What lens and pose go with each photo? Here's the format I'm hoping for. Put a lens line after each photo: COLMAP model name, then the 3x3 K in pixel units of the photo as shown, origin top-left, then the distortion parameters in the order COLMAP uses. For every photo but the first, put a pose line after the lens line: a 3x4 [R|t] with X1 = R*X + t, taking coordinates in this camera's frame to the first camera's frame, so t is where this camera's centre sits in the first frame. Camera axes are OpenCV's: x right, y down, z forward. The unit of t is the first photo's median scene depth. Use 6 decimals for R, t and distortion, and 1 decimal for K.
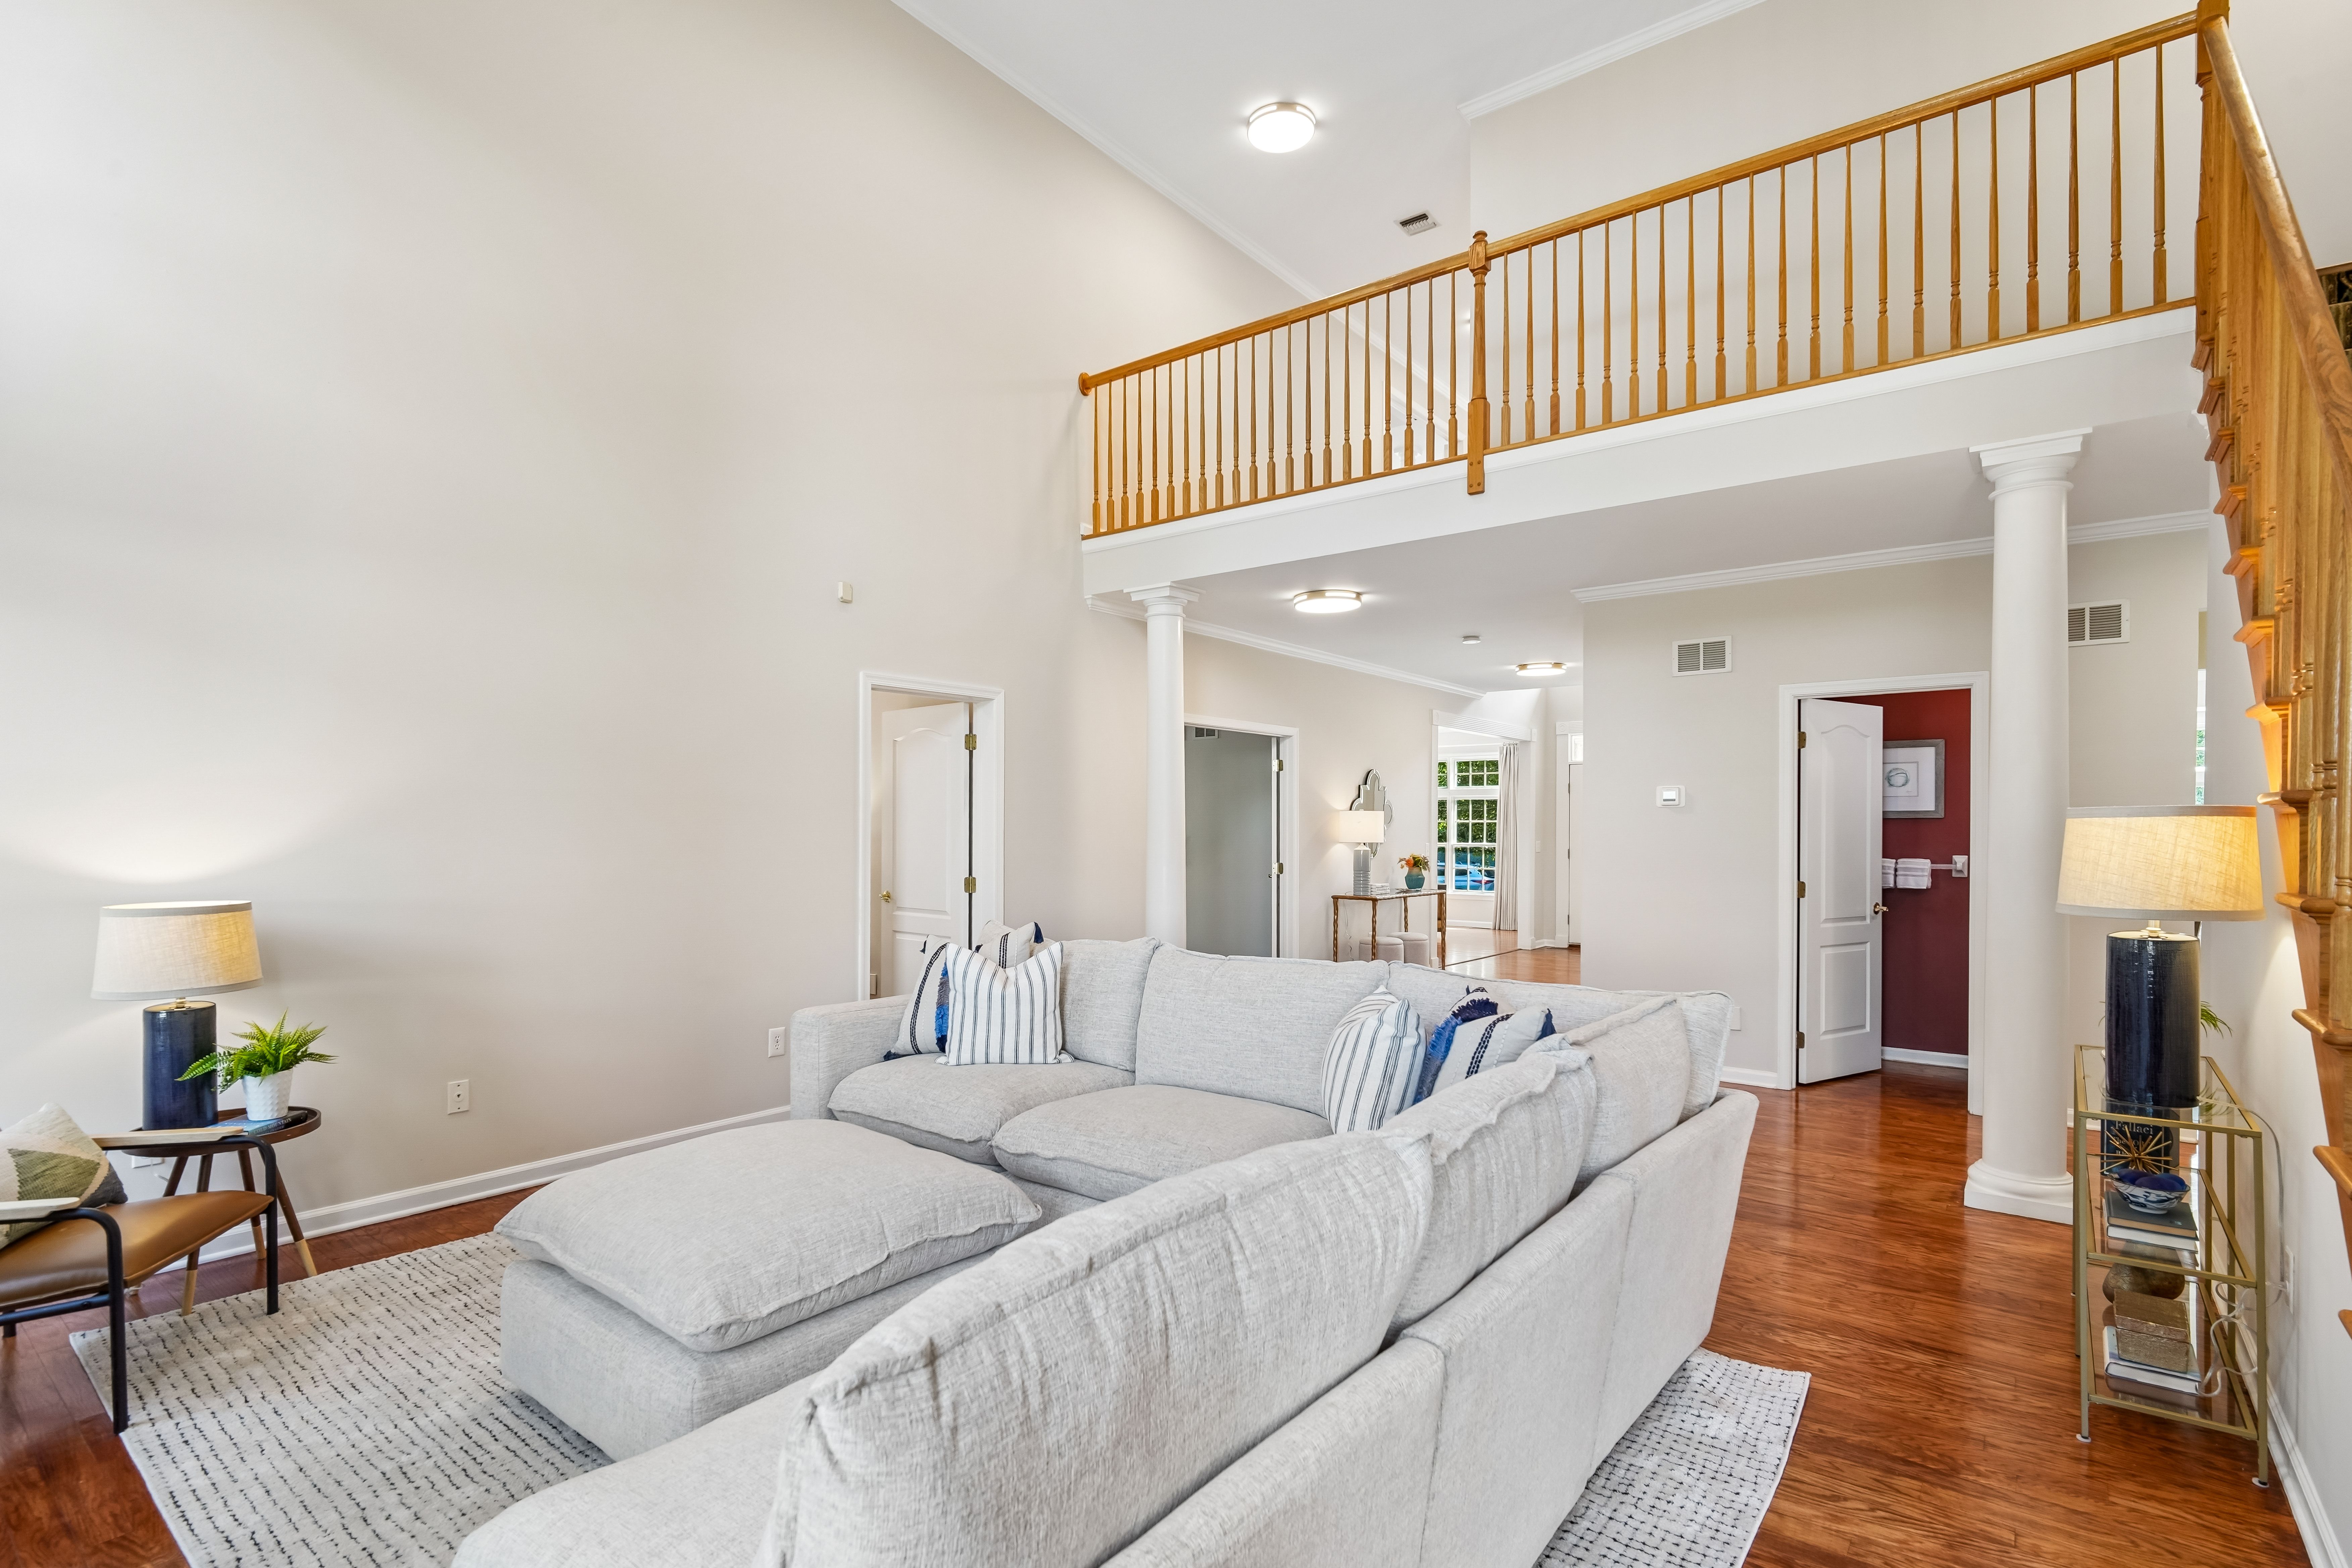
lens RADIAL K [[1125.0, 0, 1160.4], [0, 1125.0, 832.9], [0, 0, 1]] dist [-0.001583, -0.000621]
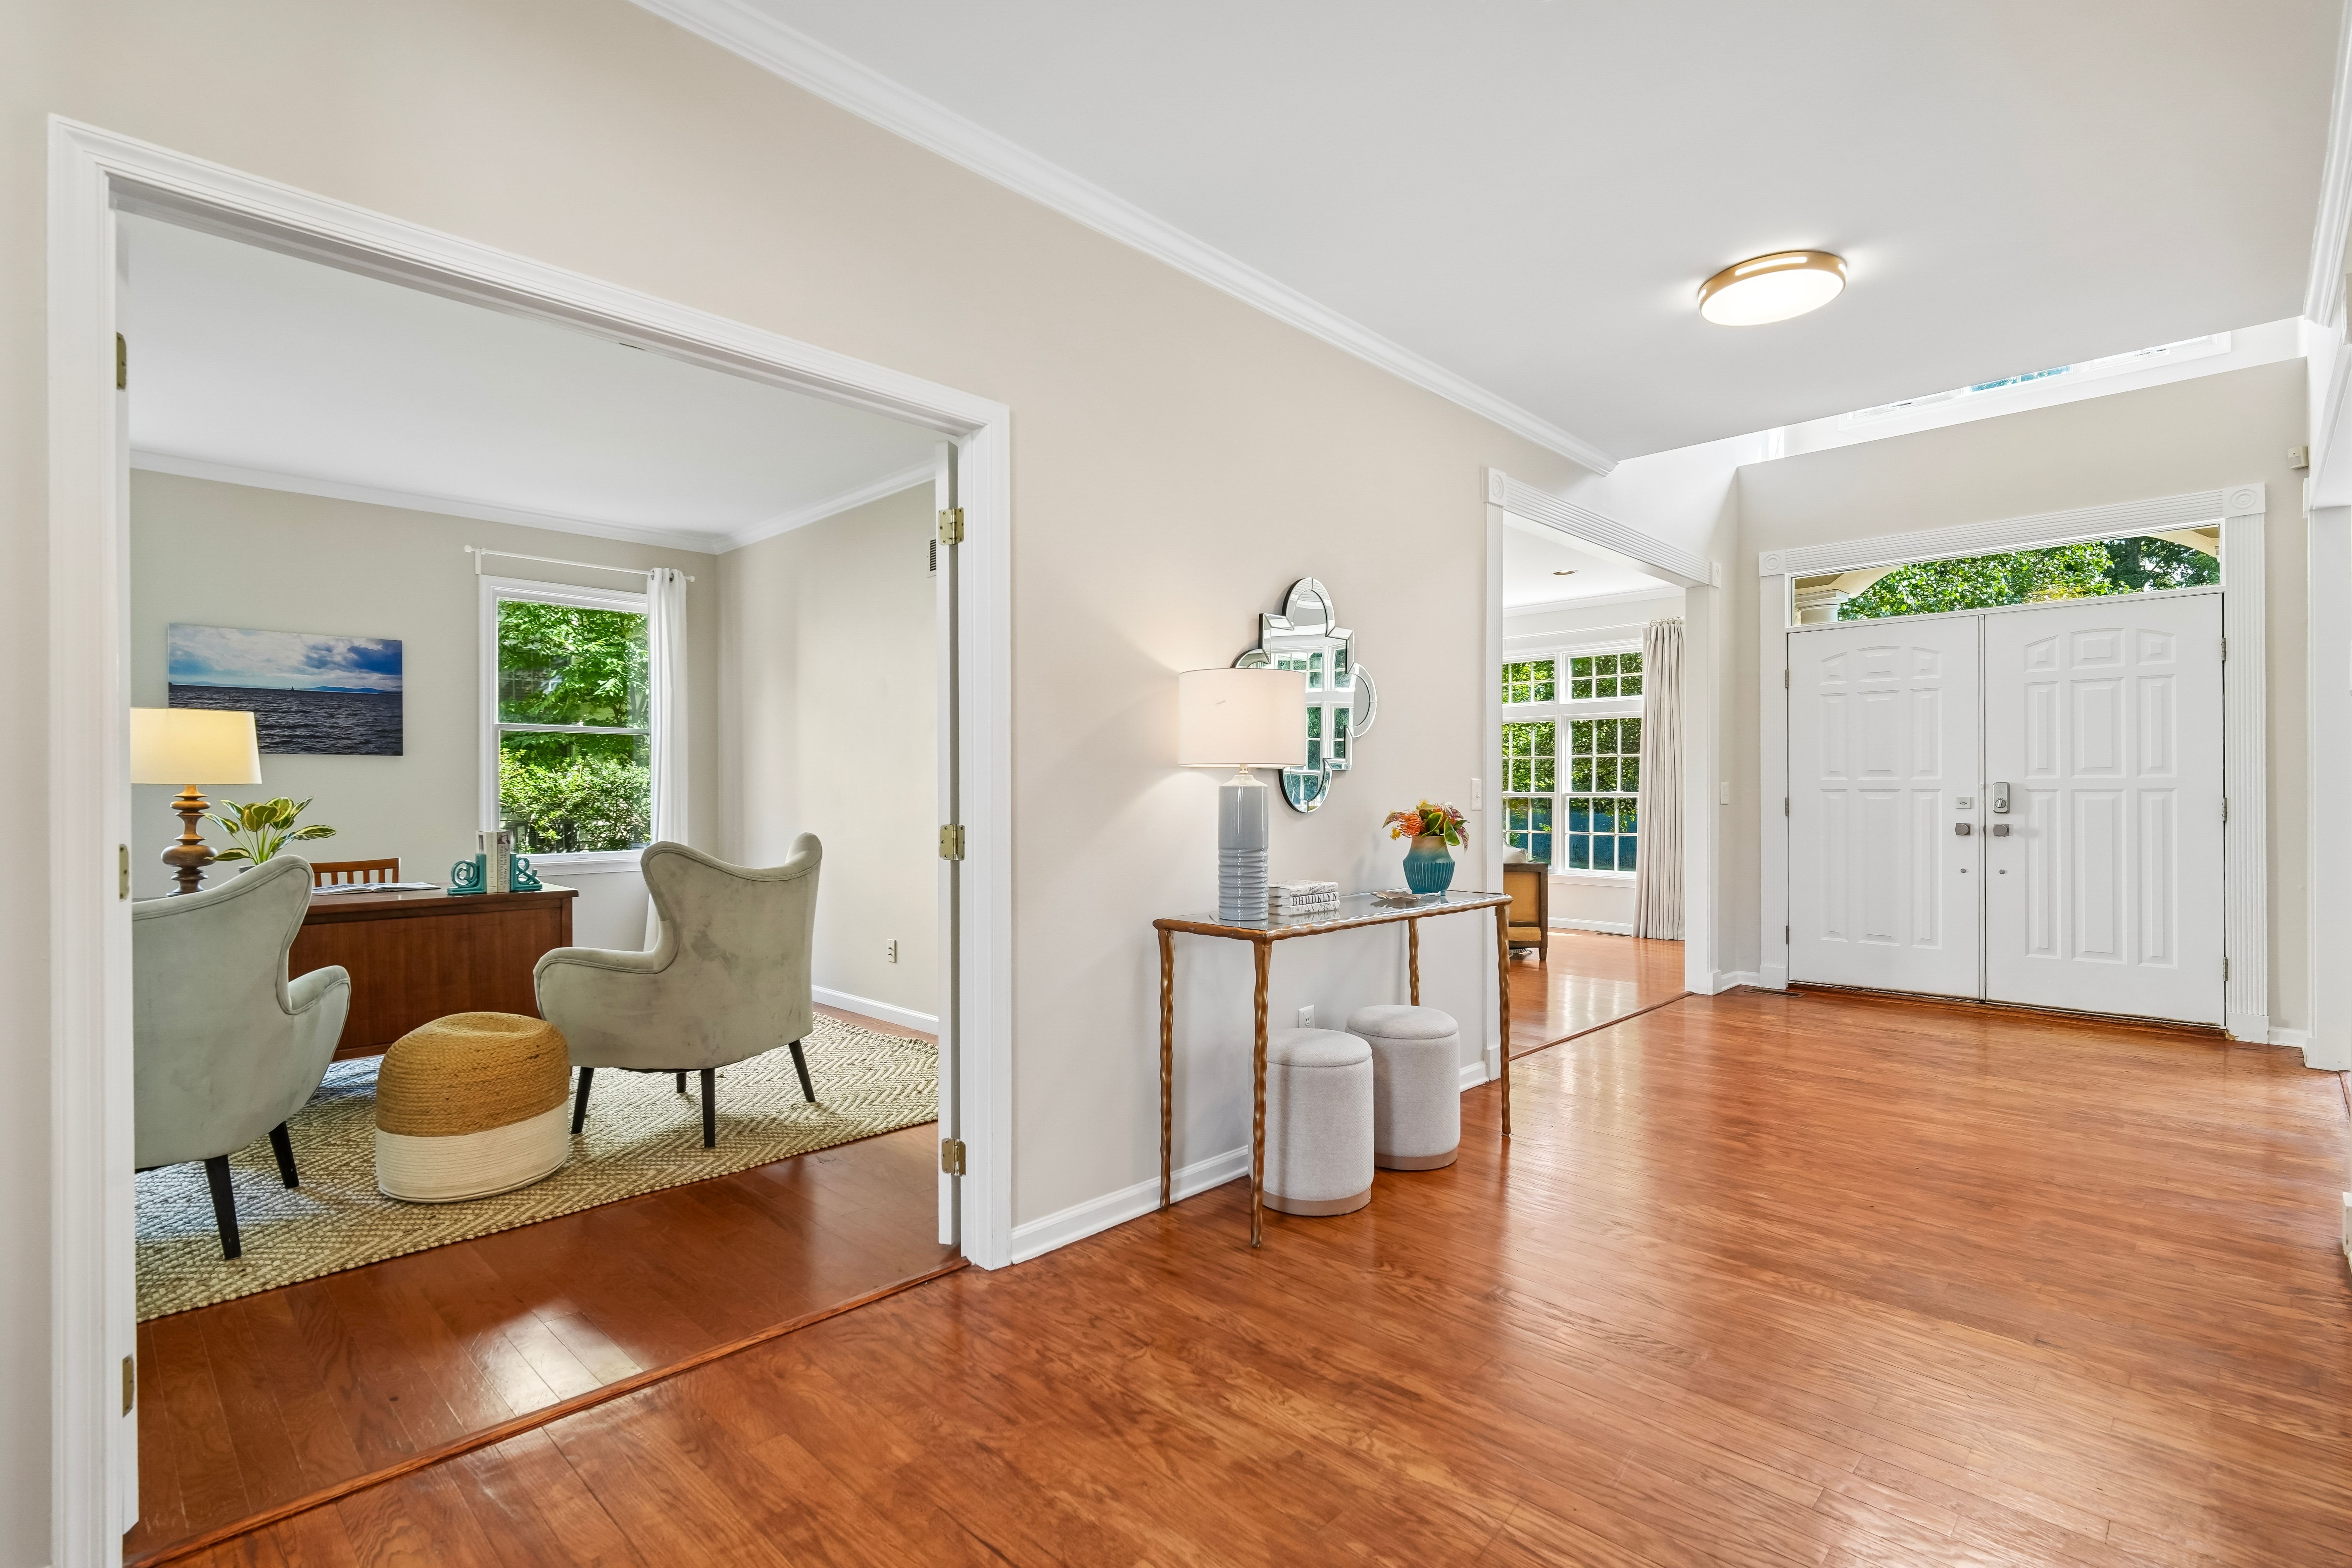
lens RADIAL K [[1101.9, 0, 1172.7], [0, 1101.9, 789.0], [0, 0, 1]] dist [-0.001816, -0.000481]
pose [[0.994357, -0.003901, -0.106017, 0.114686], [0.003331, 0.999979, -0.005547, 0.010253], [0.106037, 0.005163, 0.994349, 0.392522]]
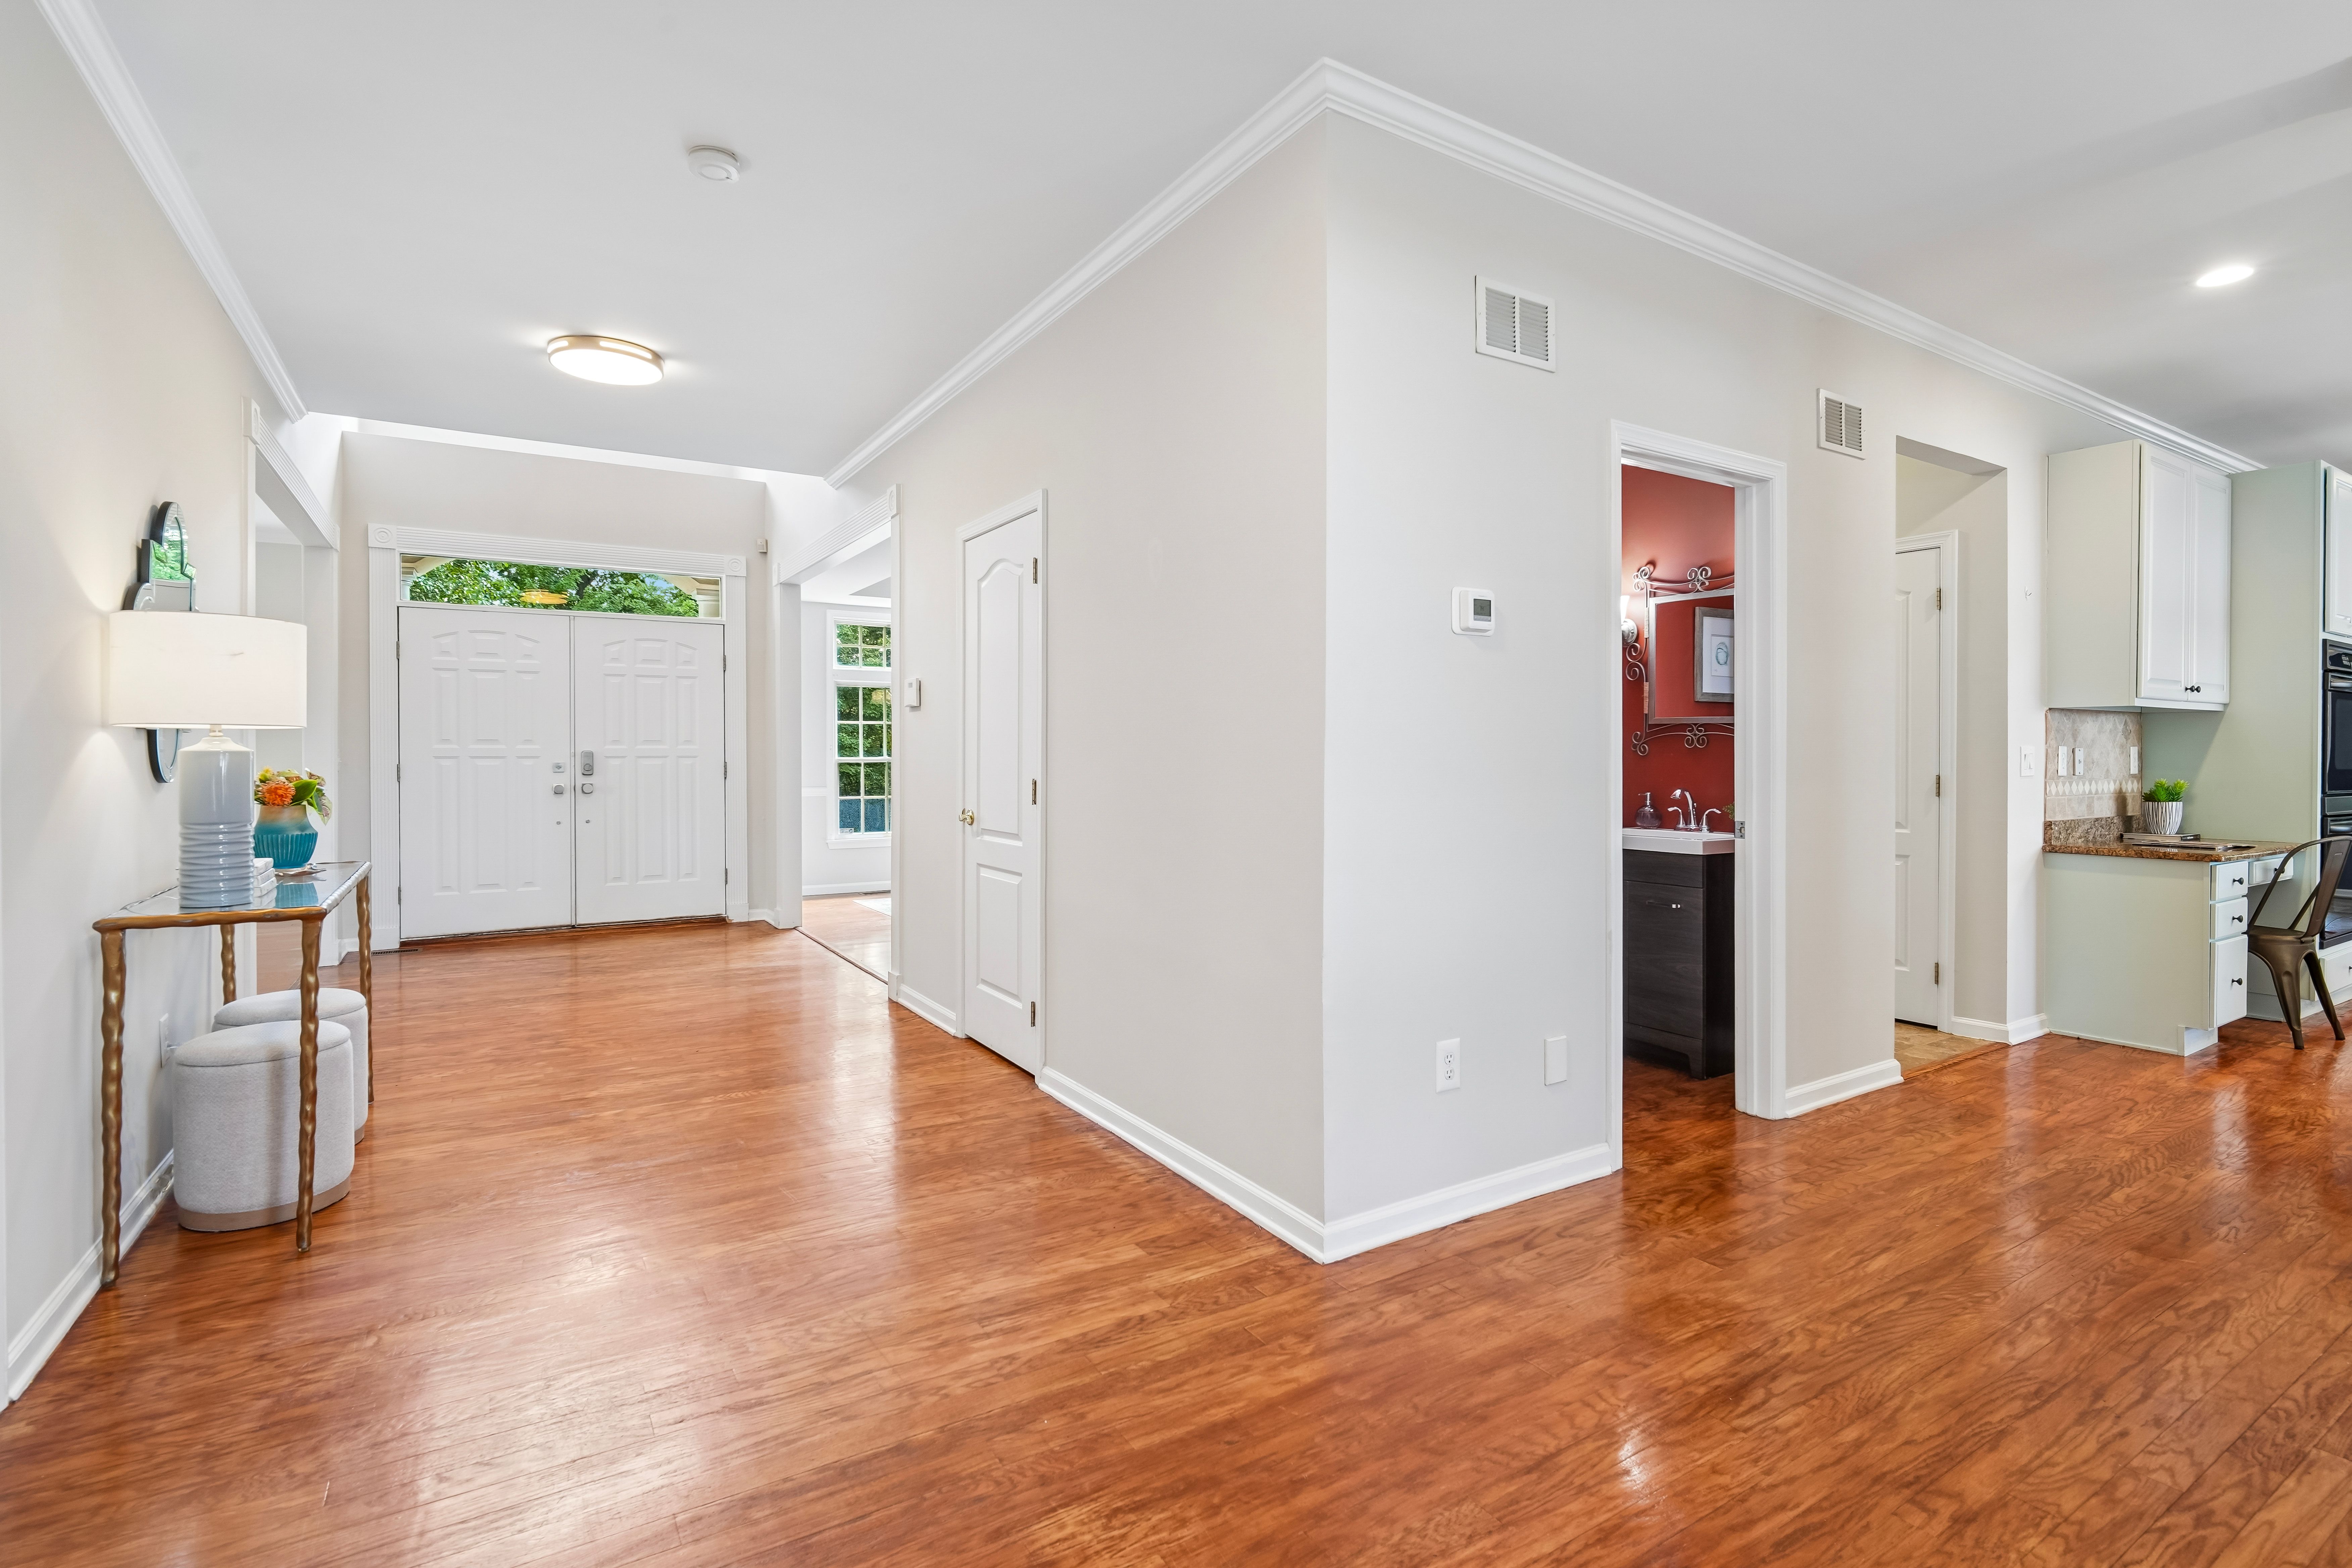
lens RADIAL K [[1110.5, 0, 1175.7], [0, 1110.5, 765.0], [0, 0, 1]] dist [-0.000851, -0.000168]
pose [[0.344516, -0.009811, 0.938729, -0.004803], [0.004977, 0.999950, 0.008624, 0.010066], [-0.938767, 0.001701, 0.344548, 0.392369]]
